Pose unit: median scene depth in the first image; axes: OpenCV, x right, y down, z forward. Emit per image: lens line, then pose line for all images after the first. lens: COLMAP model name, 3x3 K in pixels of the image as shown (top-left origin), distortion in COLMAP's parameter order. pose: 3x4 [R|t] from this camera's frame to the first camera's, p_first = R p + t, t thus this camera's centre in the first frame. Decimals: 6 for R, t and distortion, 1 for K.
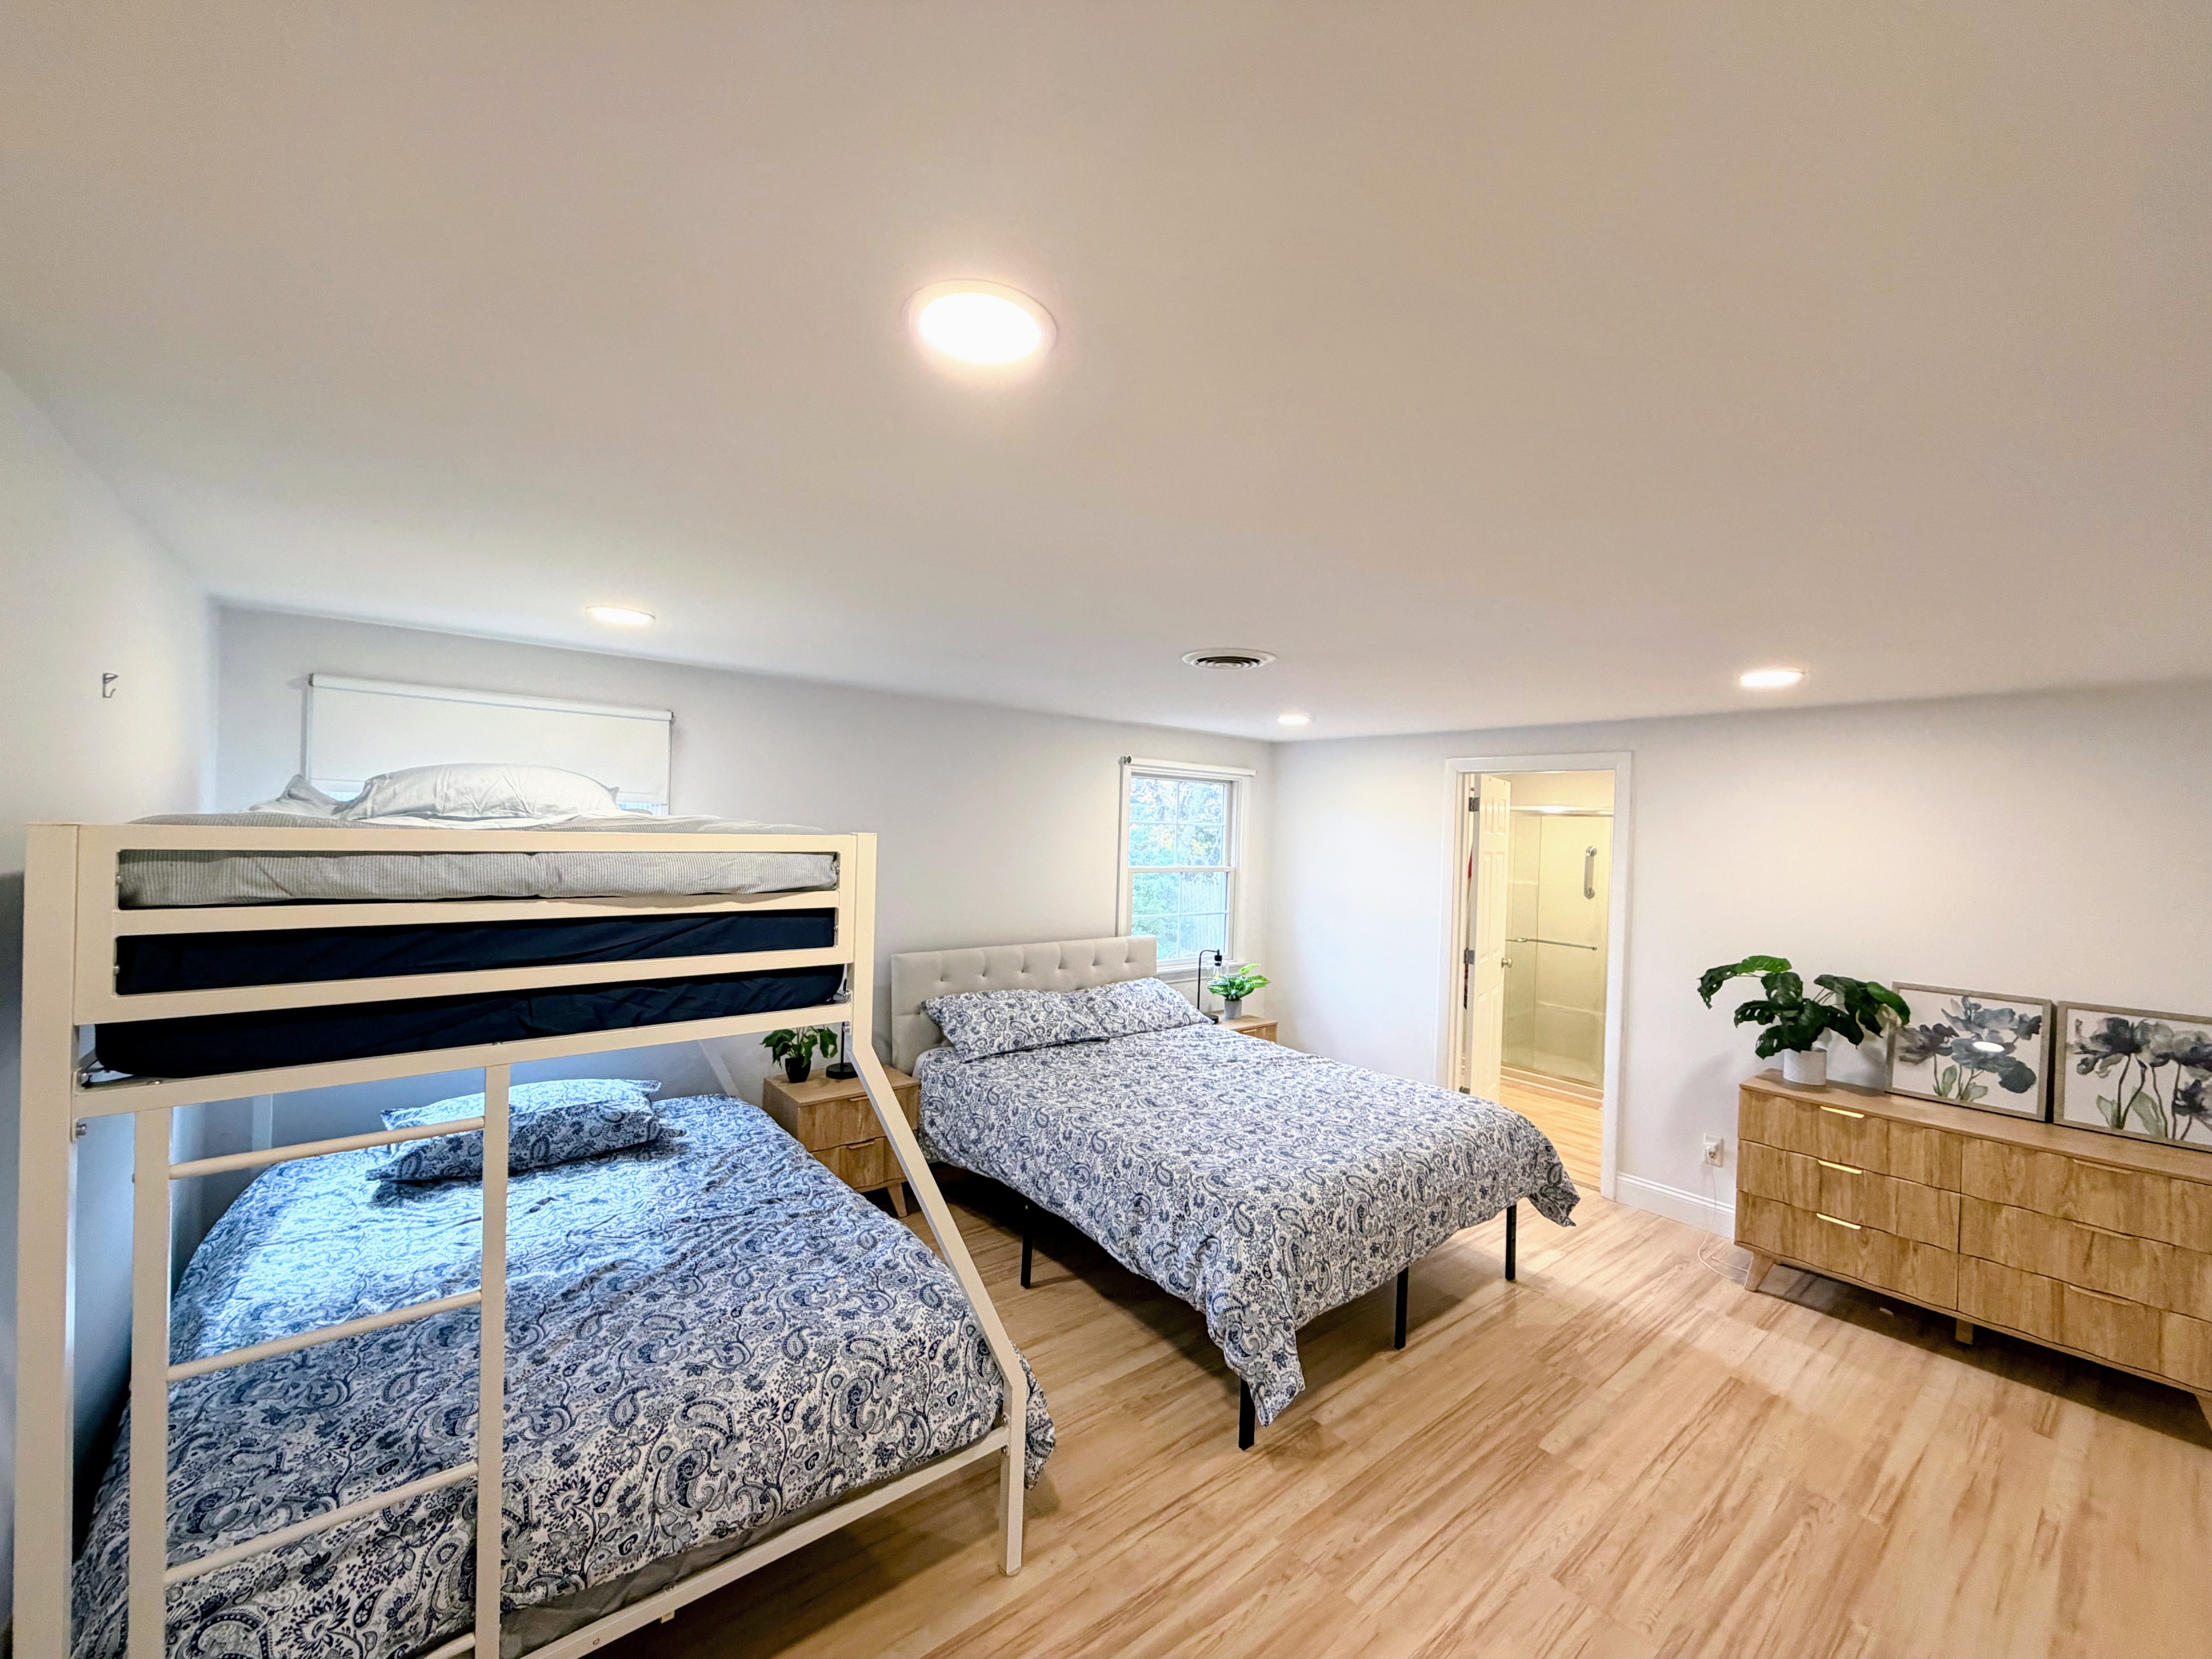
lens RADIAL K [[878.1, 0, 1110.1], [0, 878.1, 830.9], [0, 0, 1]] dist [-0.001637, 0.000360]
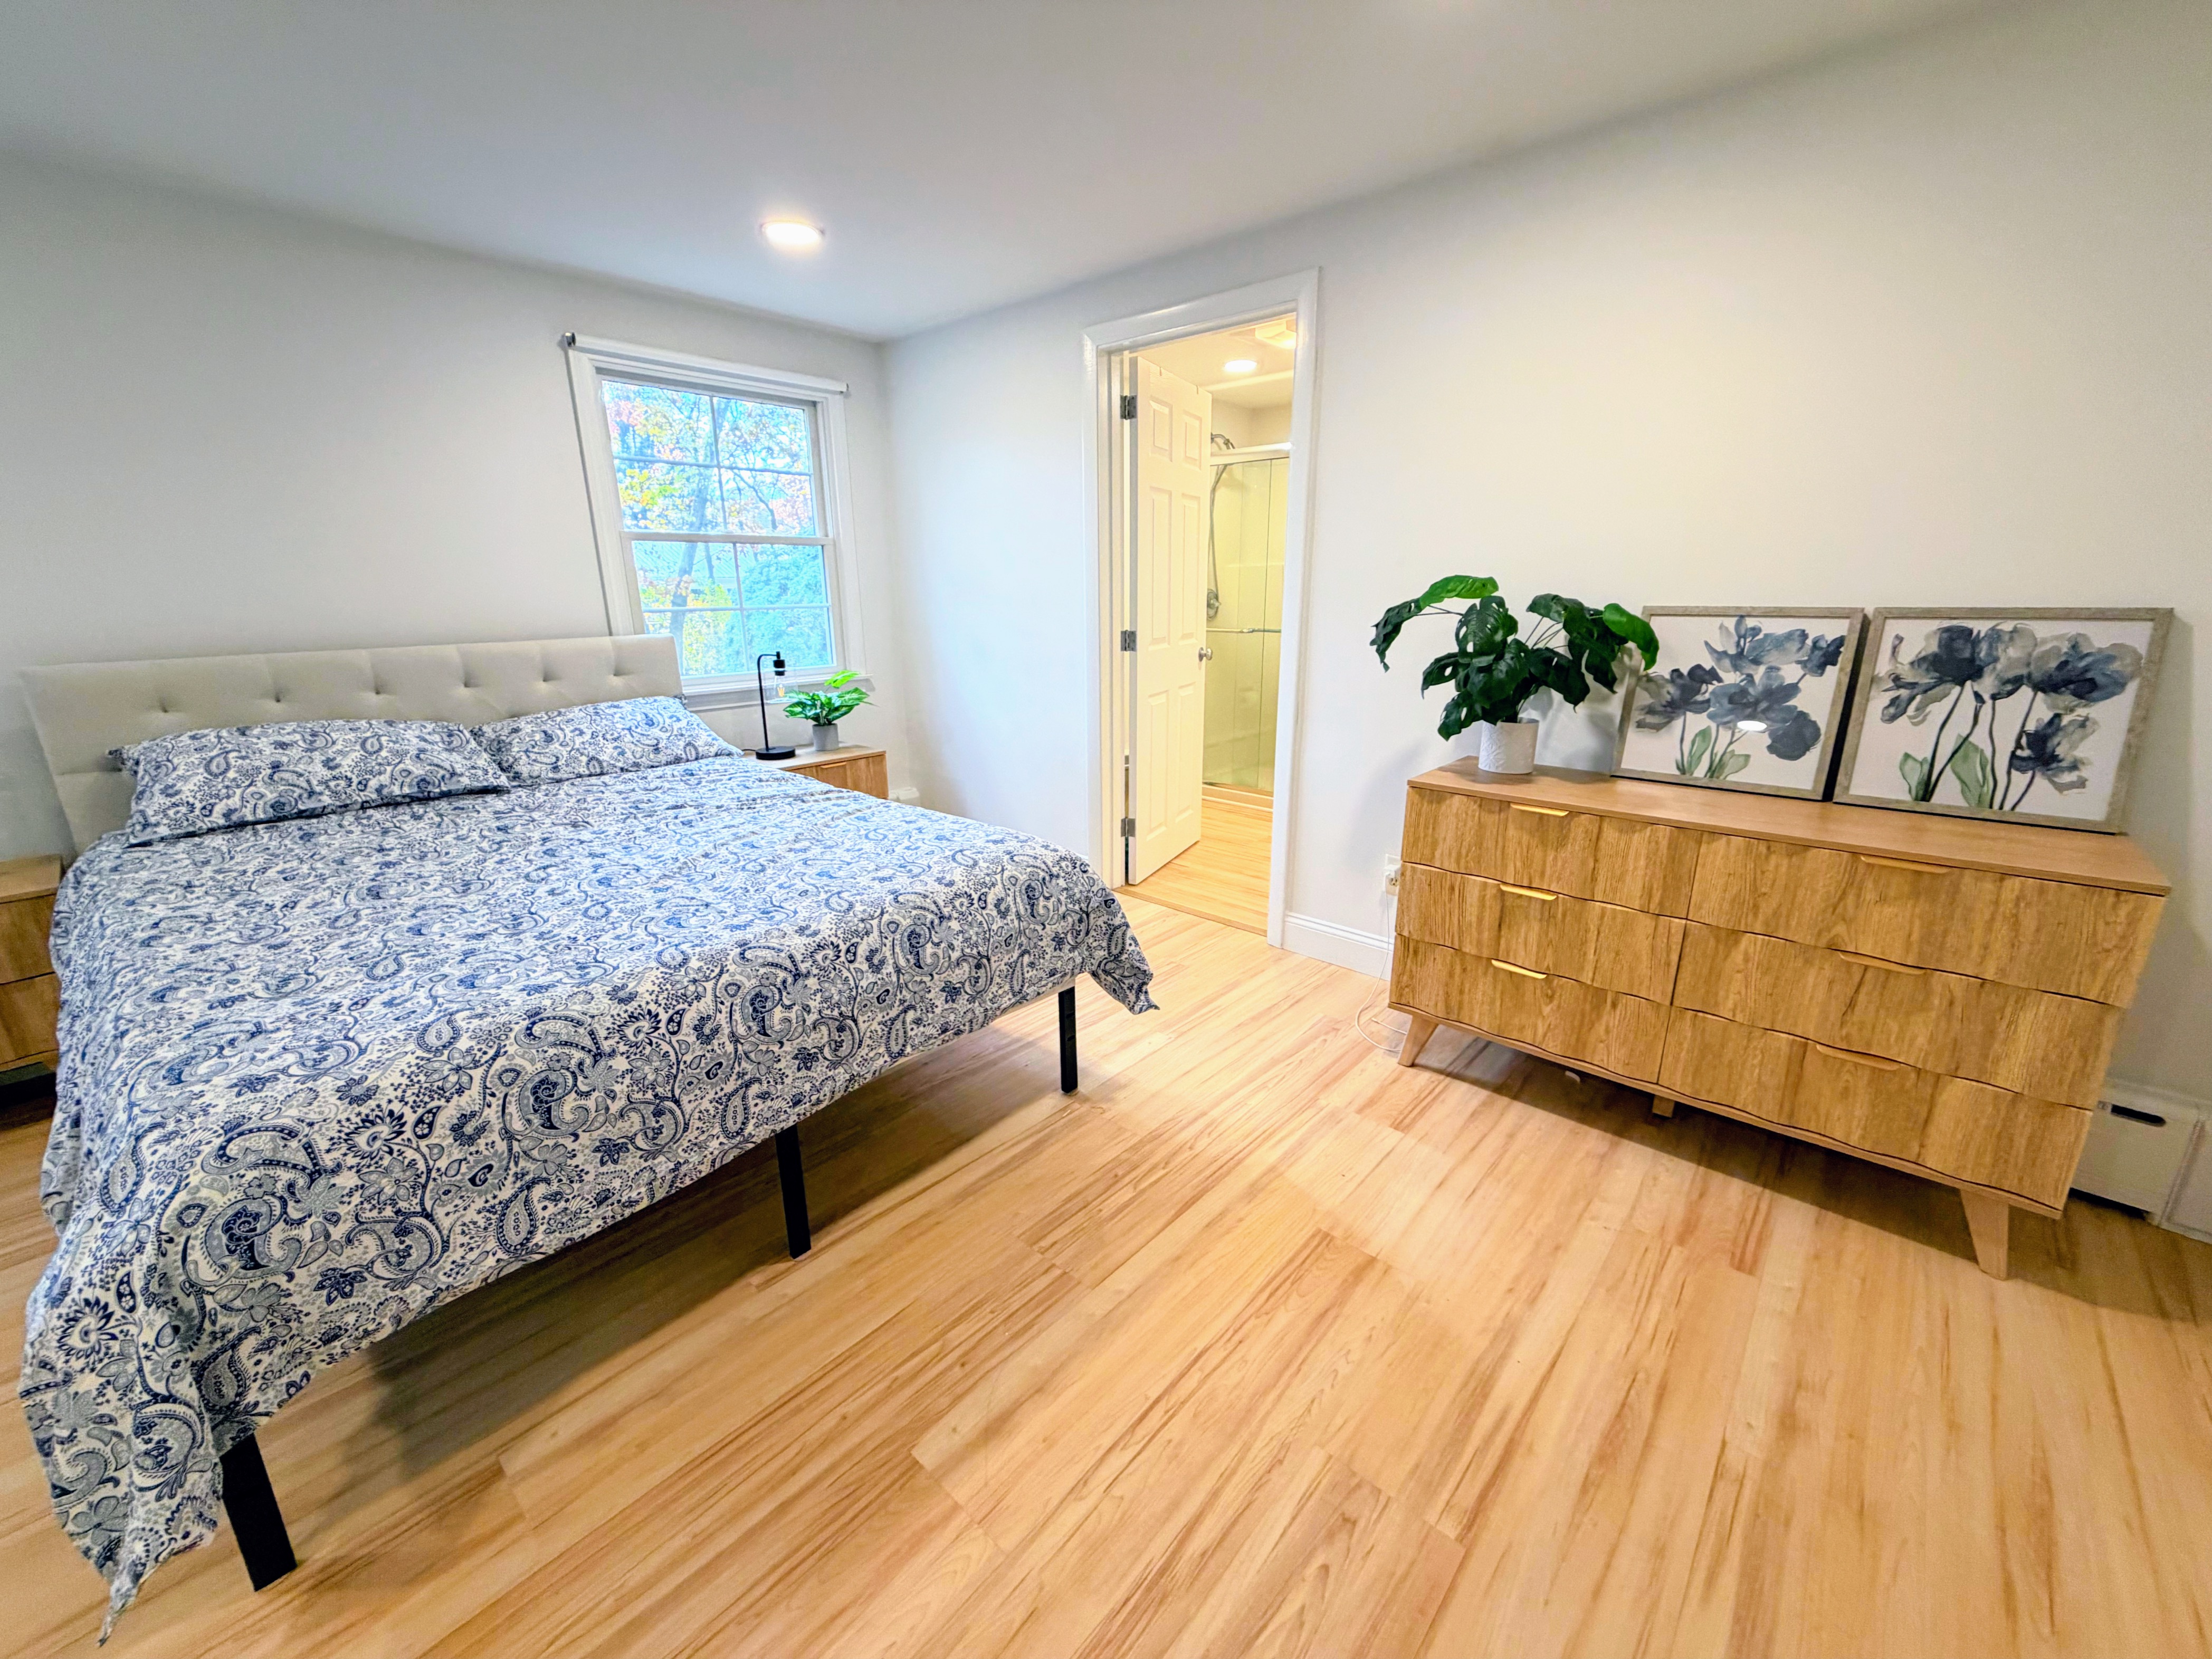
lens RADIAL K [[878.1, 0, 1108.1], [0, 878.1, 830.5], [0, 0, 1]] dist [-0.001637, 0.000360]
pose [[0.986946, -0.081566, 0.138870, 0.471743], [0.040621, 0.960461, 0.275435, 0.159156], [-0.155845, -0.266198, 0.951236, 0.476354]]
